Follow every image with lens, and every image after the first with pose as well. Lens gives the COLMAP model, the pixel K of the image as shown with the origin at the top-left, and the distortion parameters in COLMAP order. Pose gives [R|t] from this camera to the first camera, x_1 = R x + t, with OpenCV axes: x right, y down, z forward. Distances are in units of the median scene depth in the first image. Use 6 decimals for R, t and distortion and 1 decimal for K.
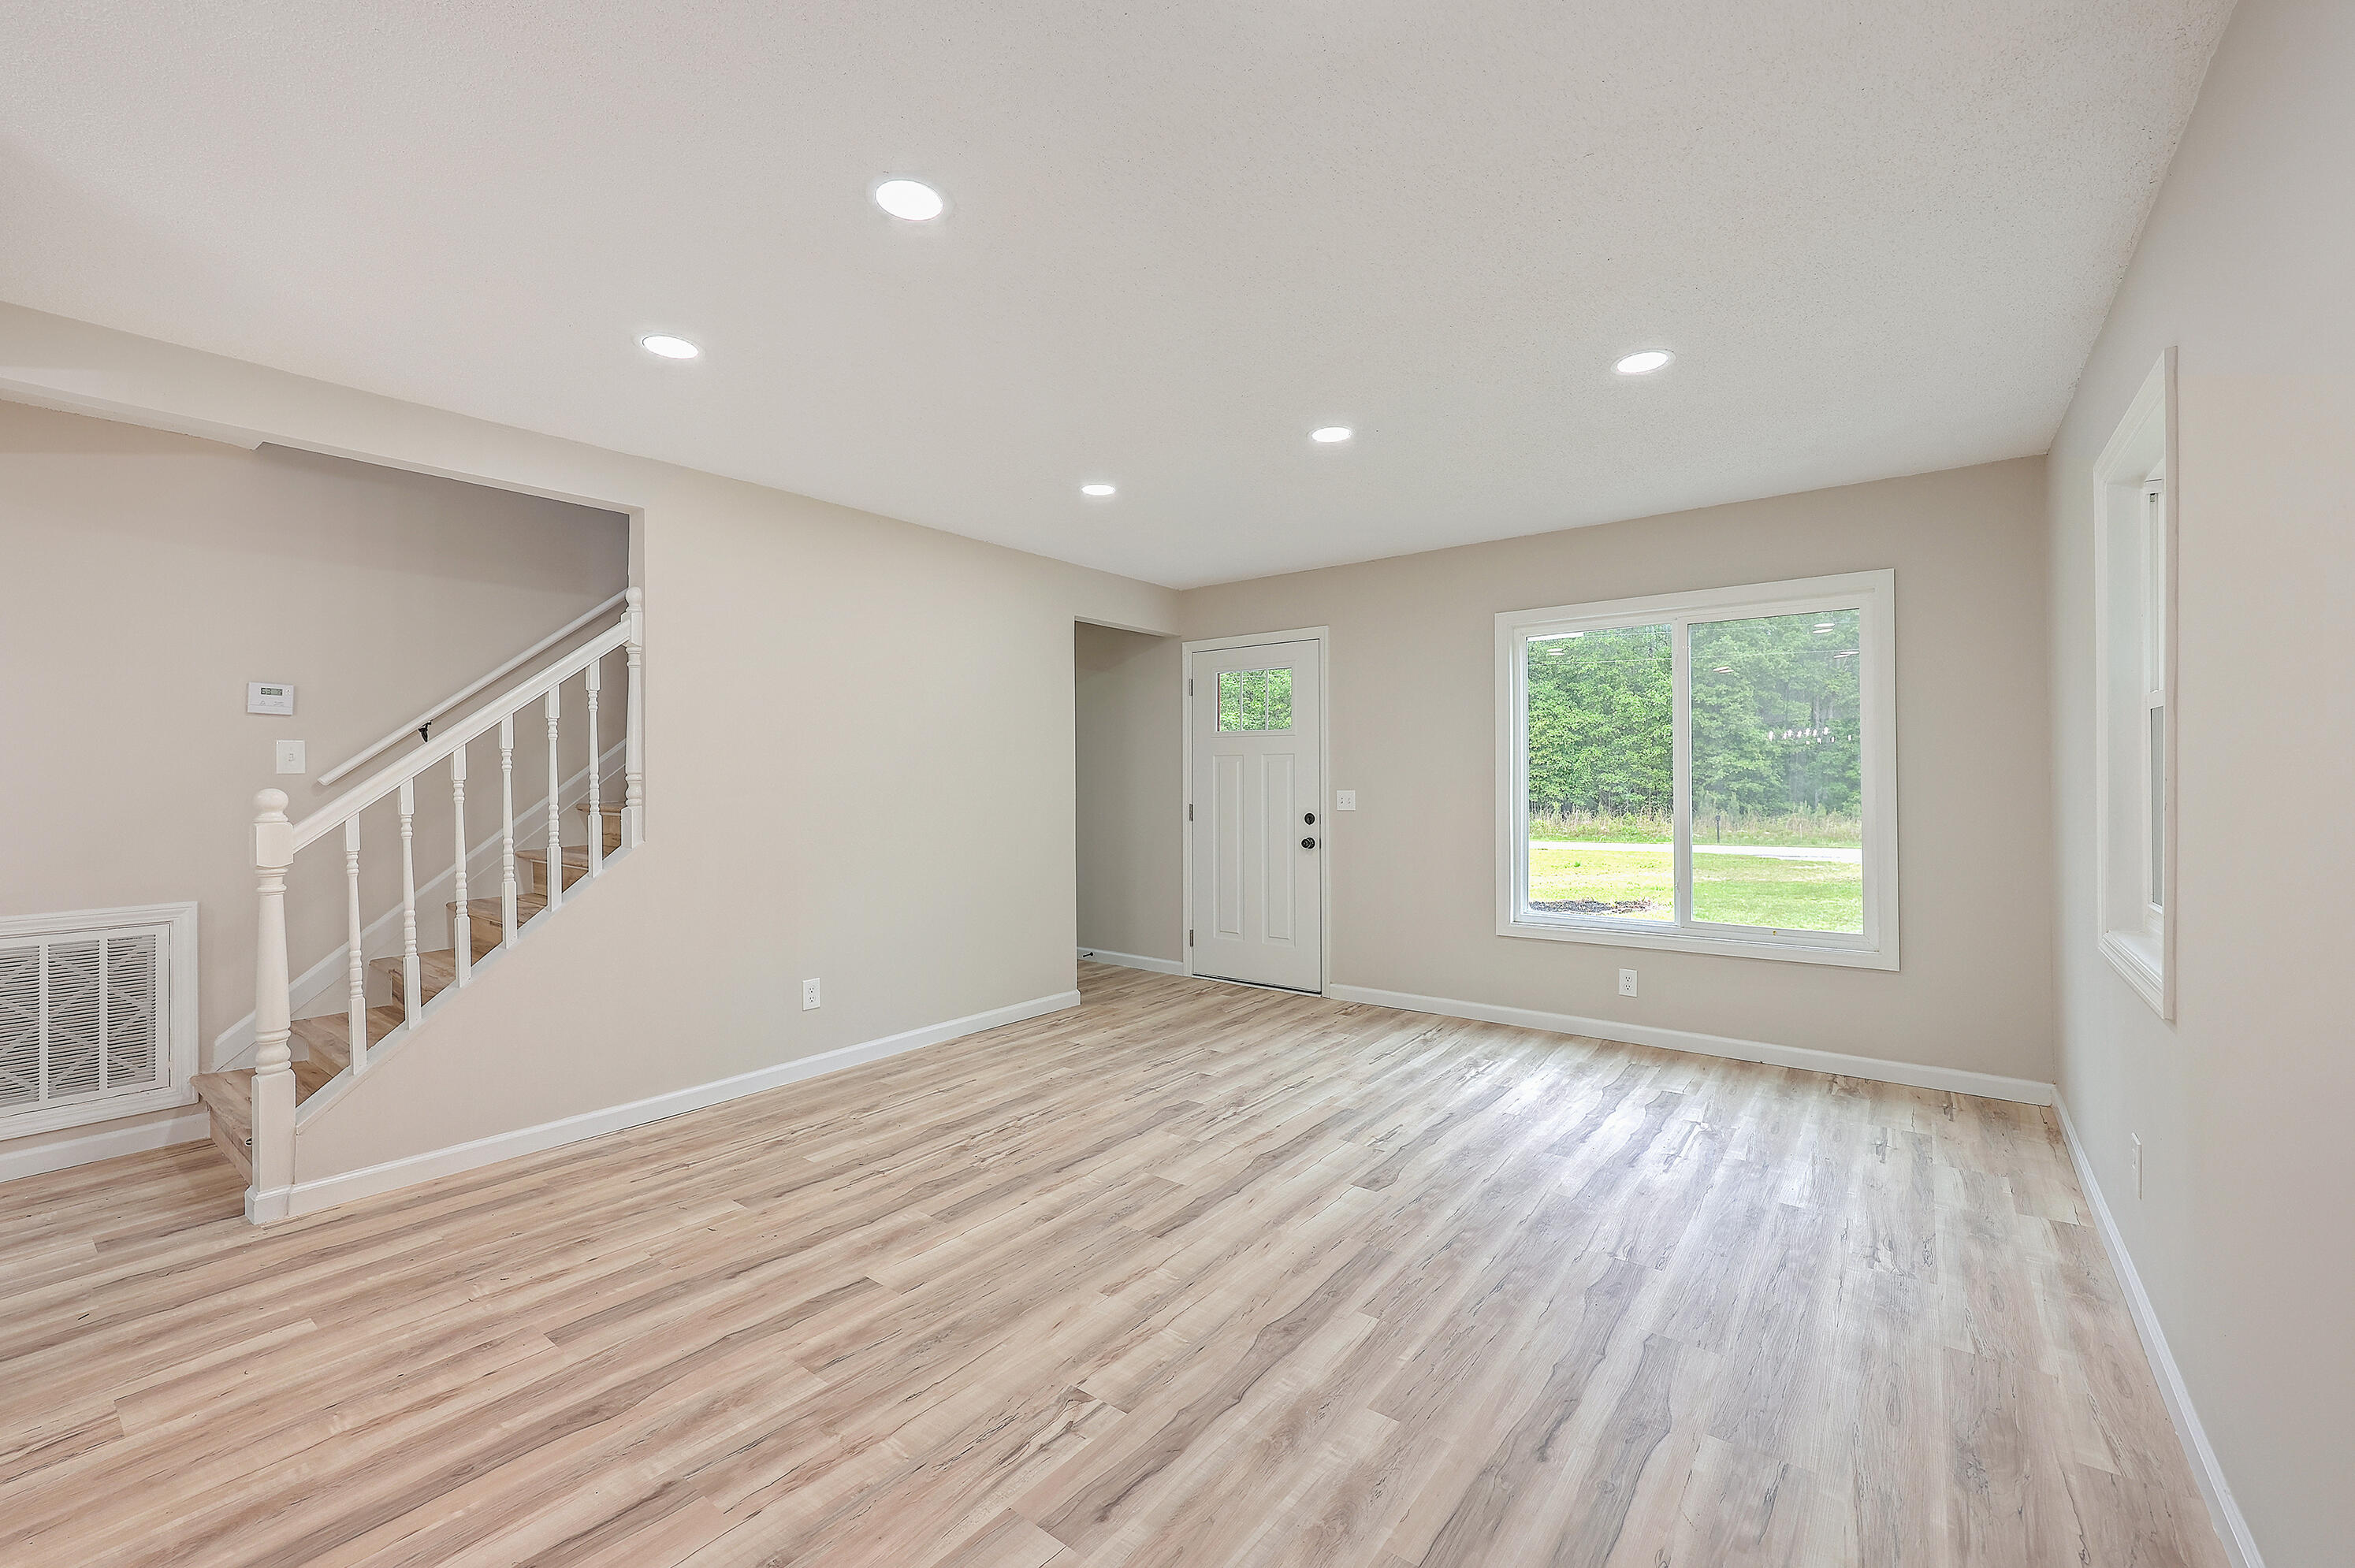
lens RADIAL K [[954.1, 0, 1181.2], [0, 954.1, 782.1], [0, 0, 1]] dist [0.002757, -0.000353]
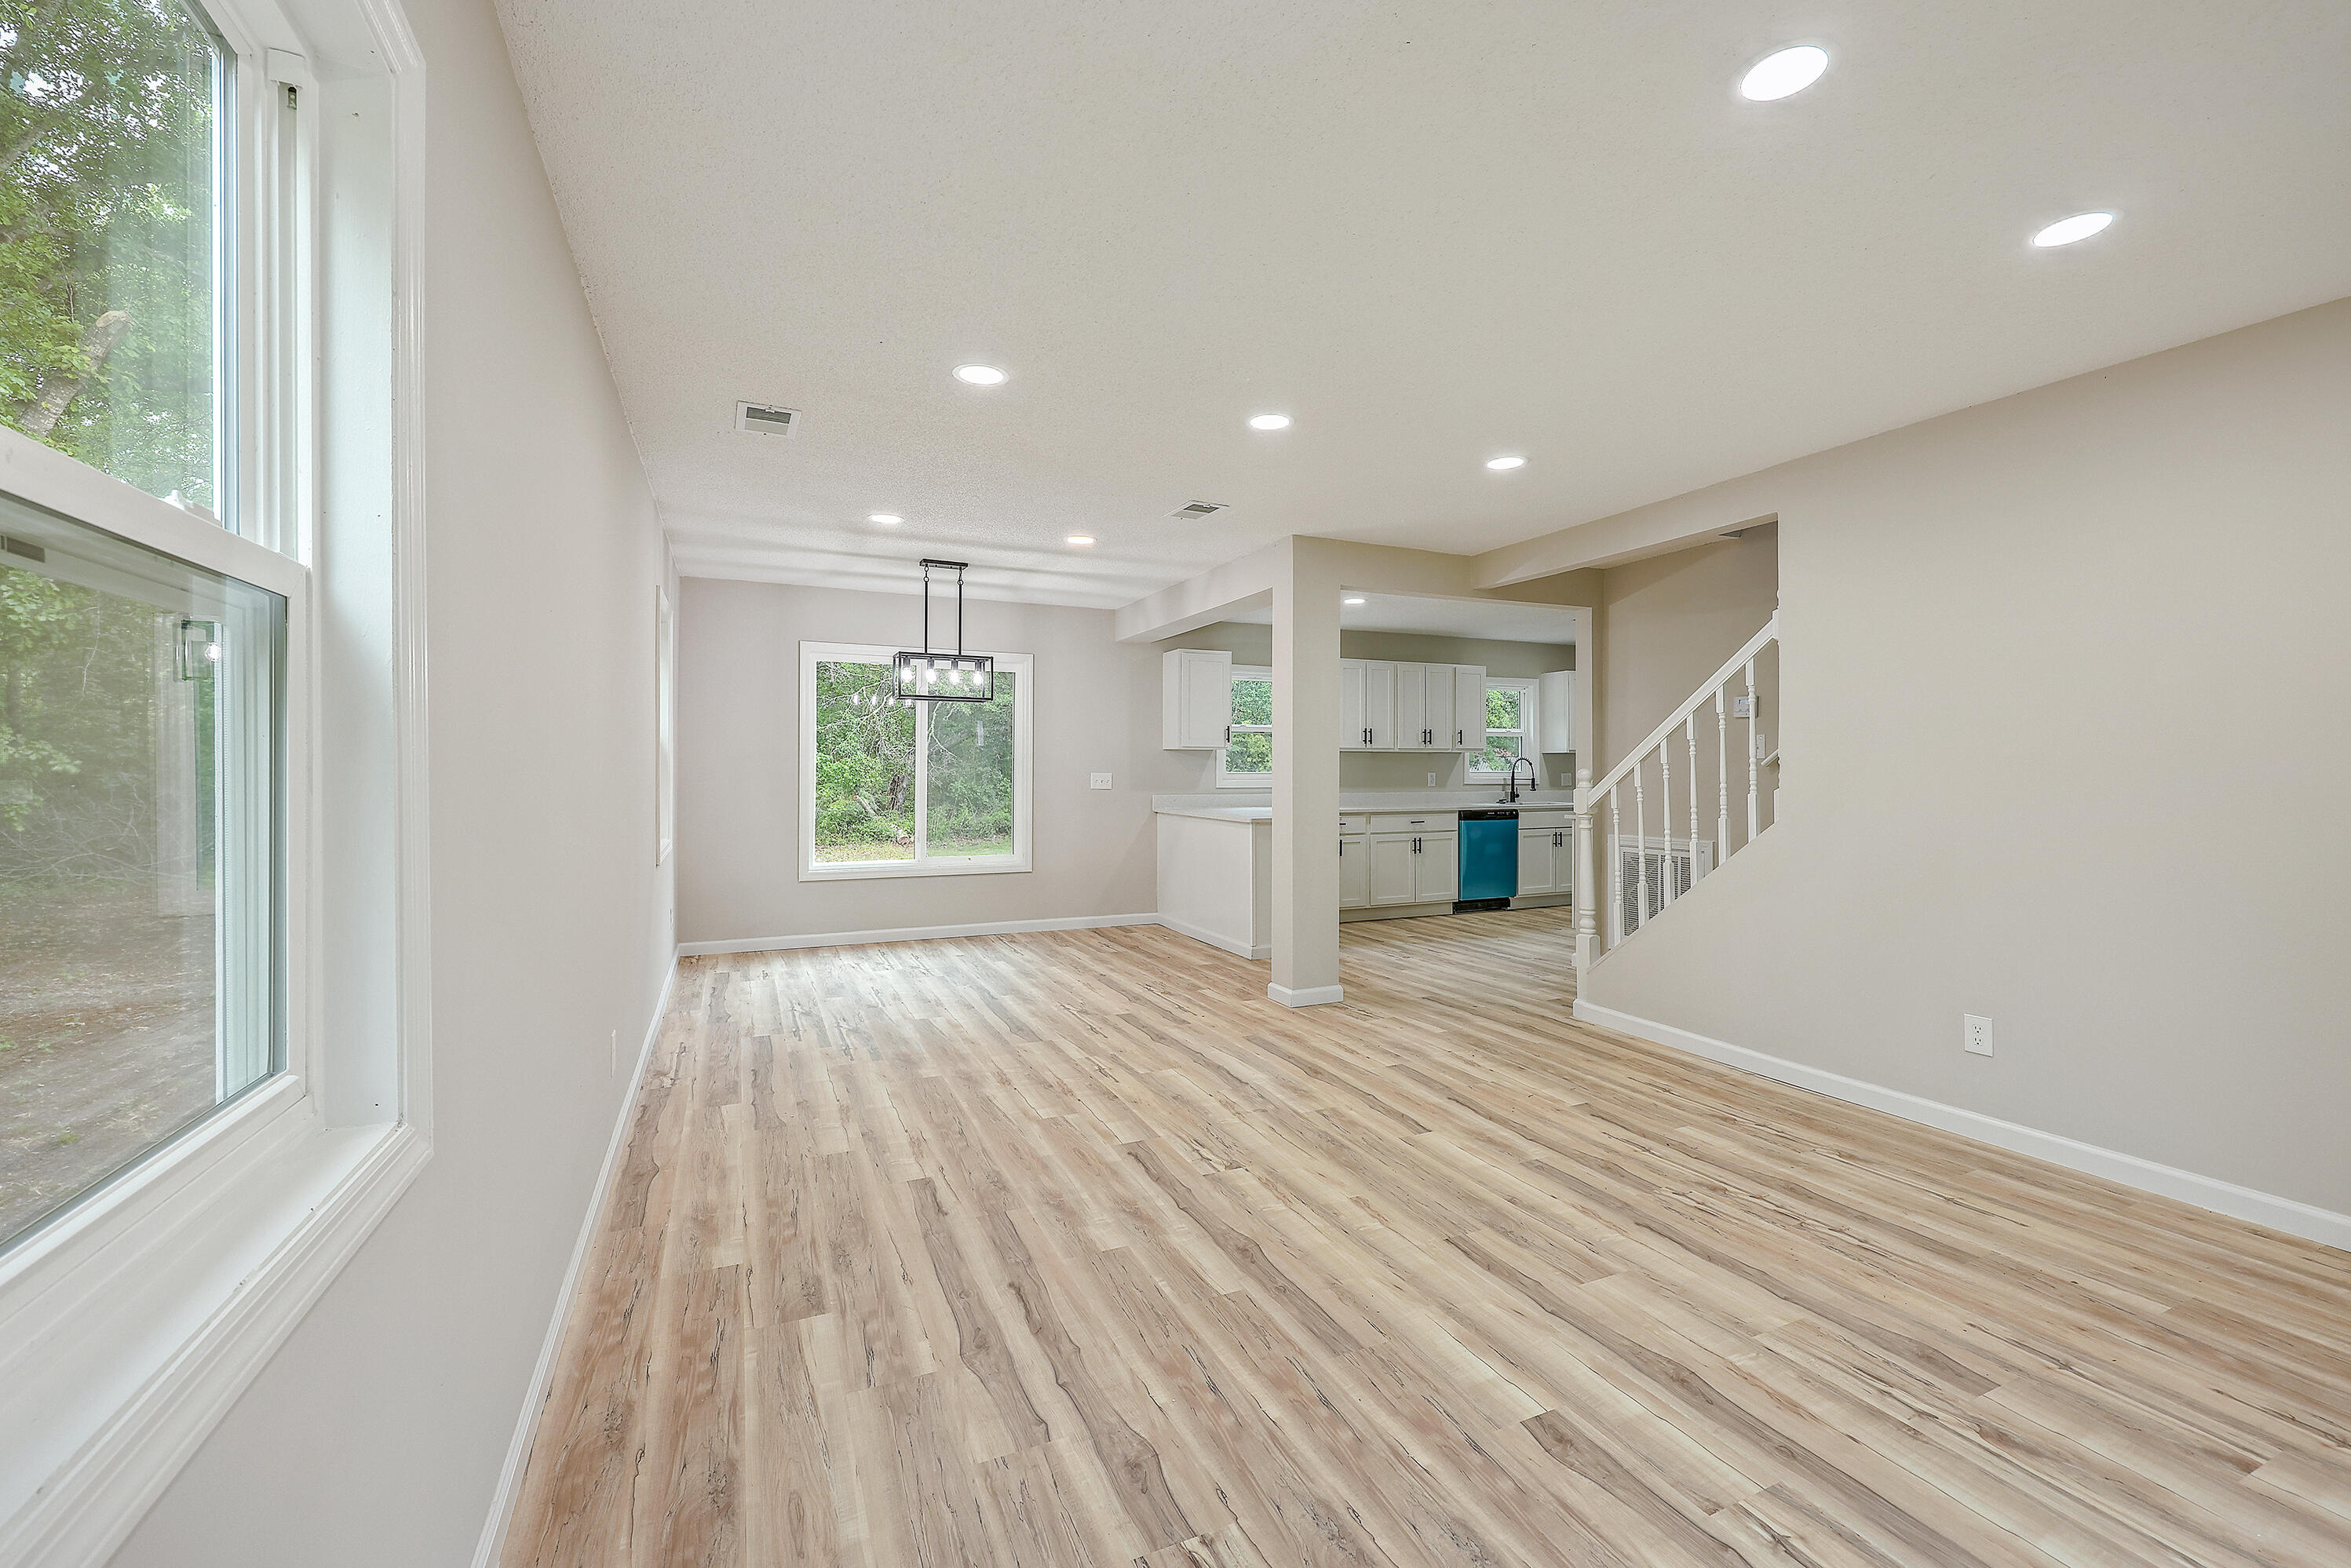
lens RADIAL K [[952.5, 0, 1174.4], [0, 952.5, 761.0], [0, 0, 1]] dist [0.002757, -0.000353]
pose [[-0.469289, -0.001770, -0.883043, 0.736383], [0.000871, 0.999997, -0.002467, -0.001997], [0.883044, -0.001927, -0.469286, 0.934769]]
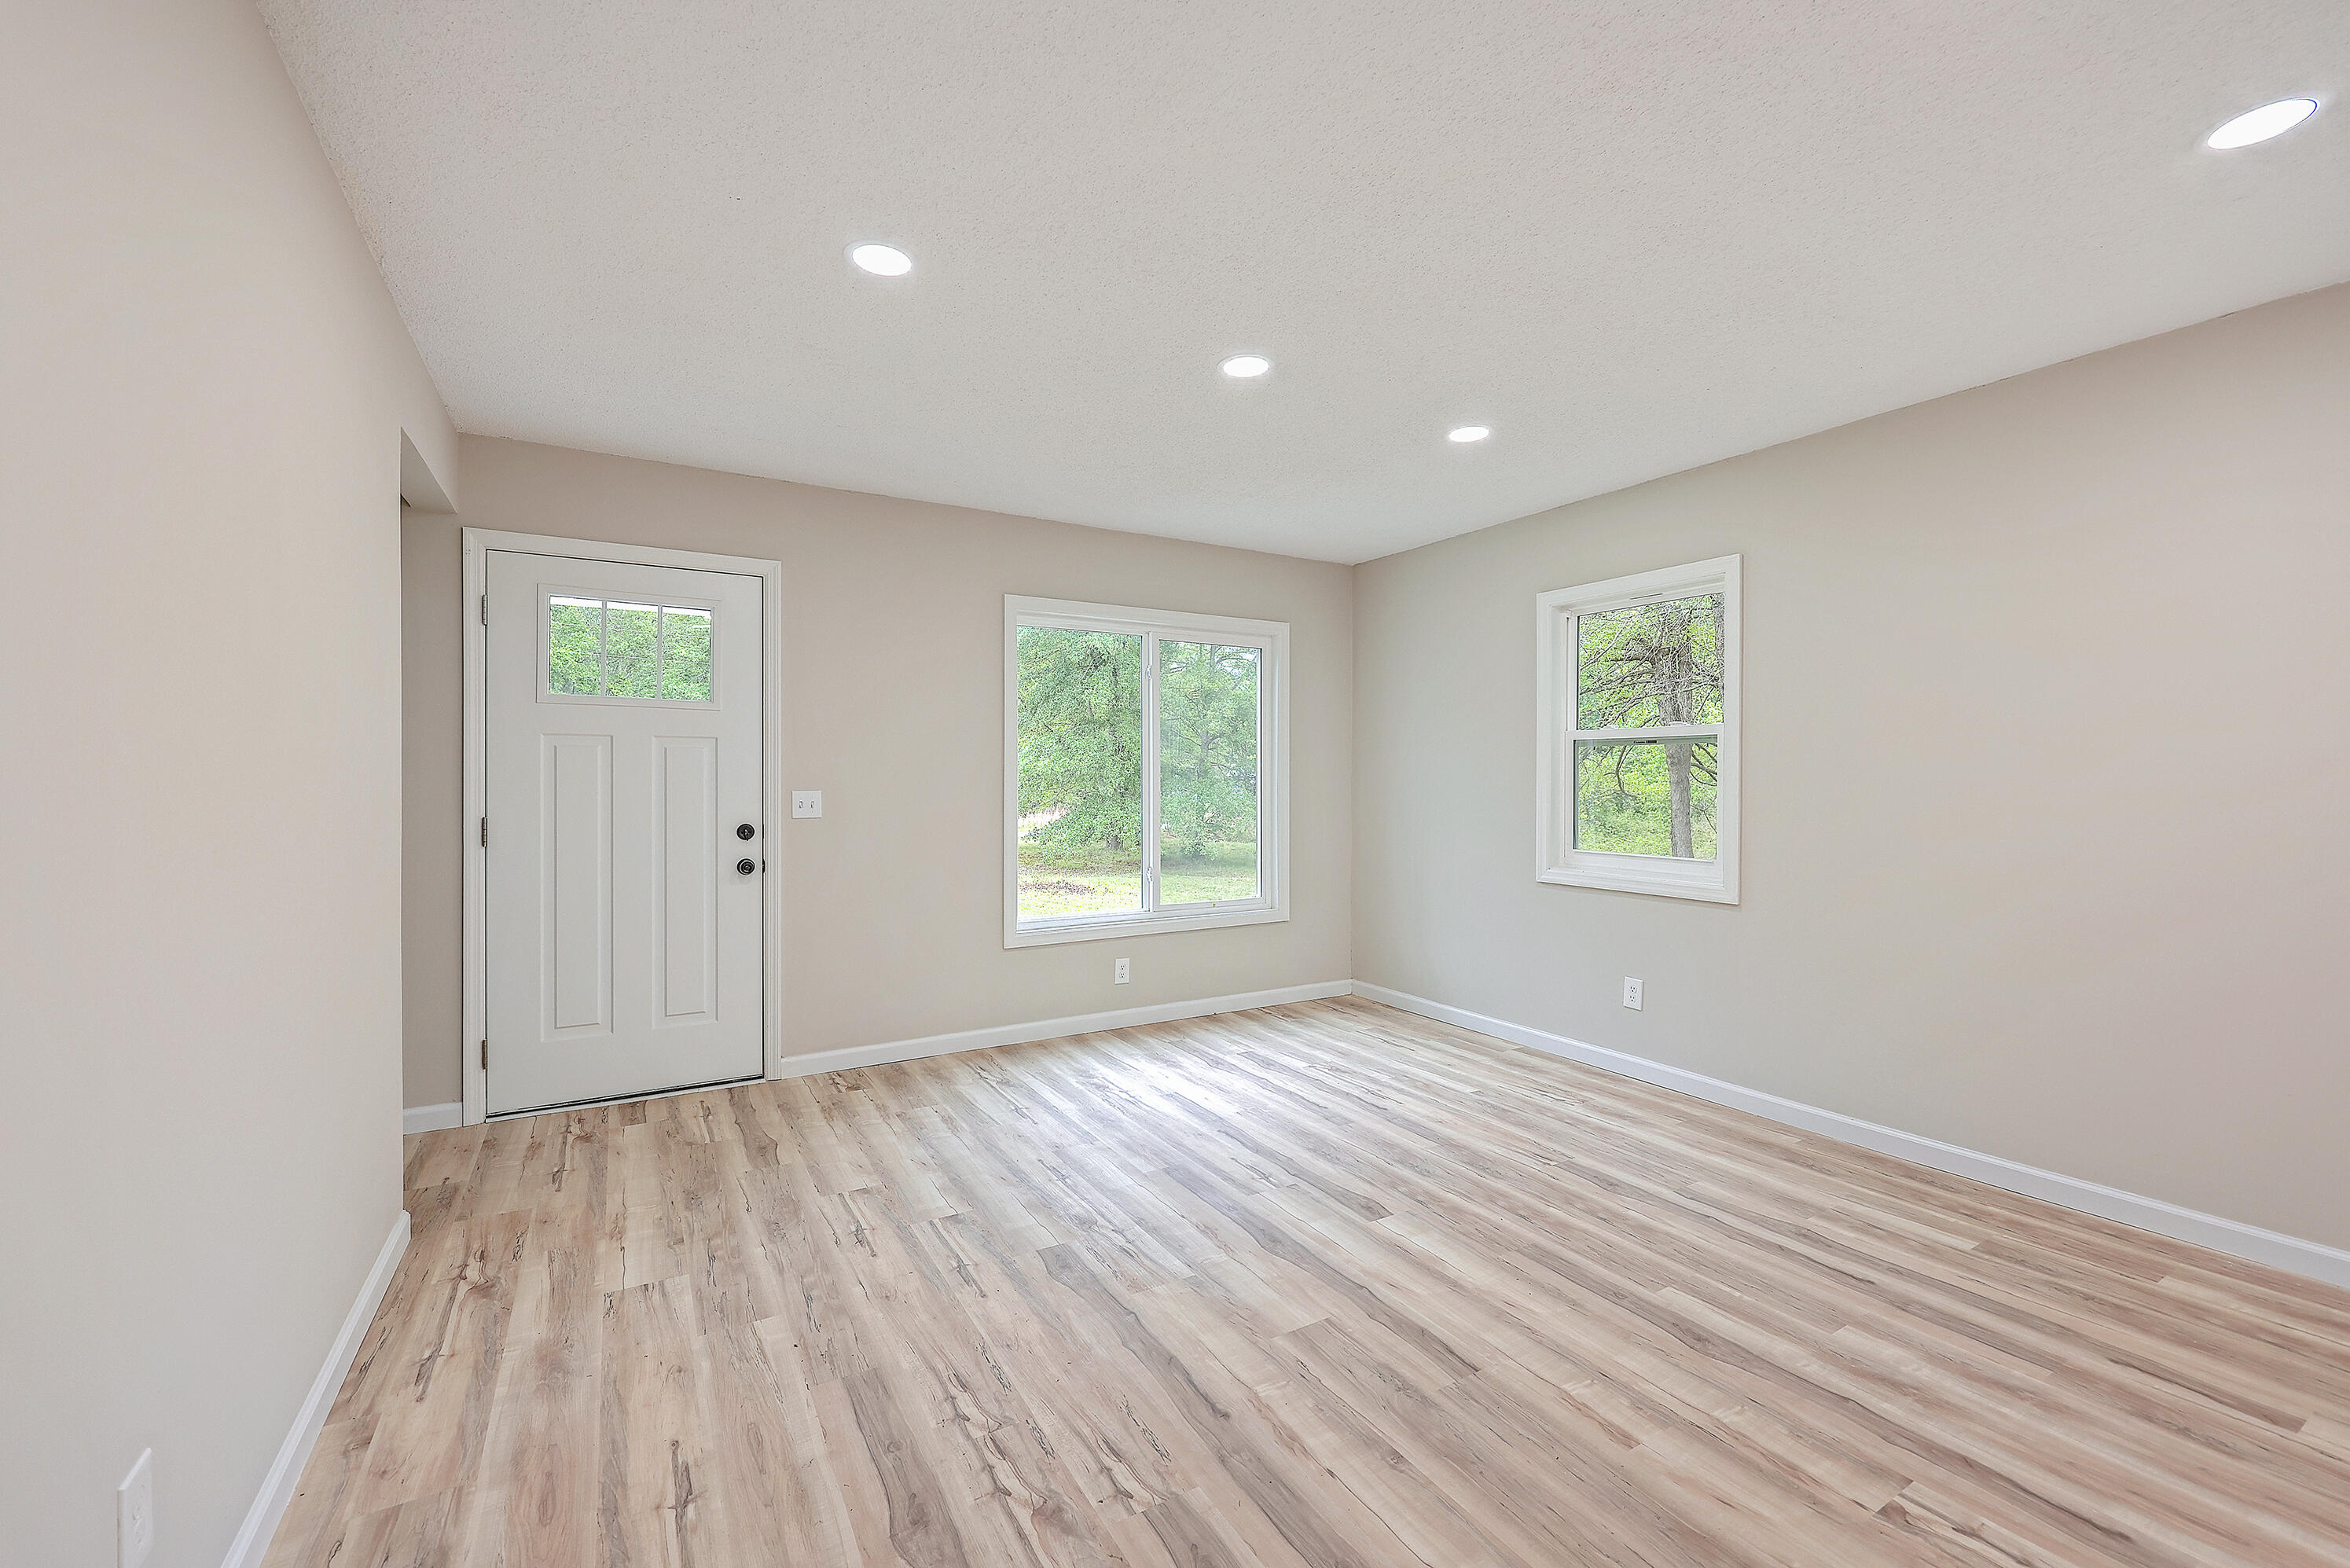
lens RADIAL K [[952.2, 0, 1172.0], [0, 952.2, 782.2], [0, 0, 1]] dist [0.002757, -0.000353]
pose [[0.376417, 0.002755, 0.926446, -0.637622], [-0.001744, 0.999996, -0.002265, 0.005757], [-0.926449, -0.000763, 0.376420, 0.726086]]
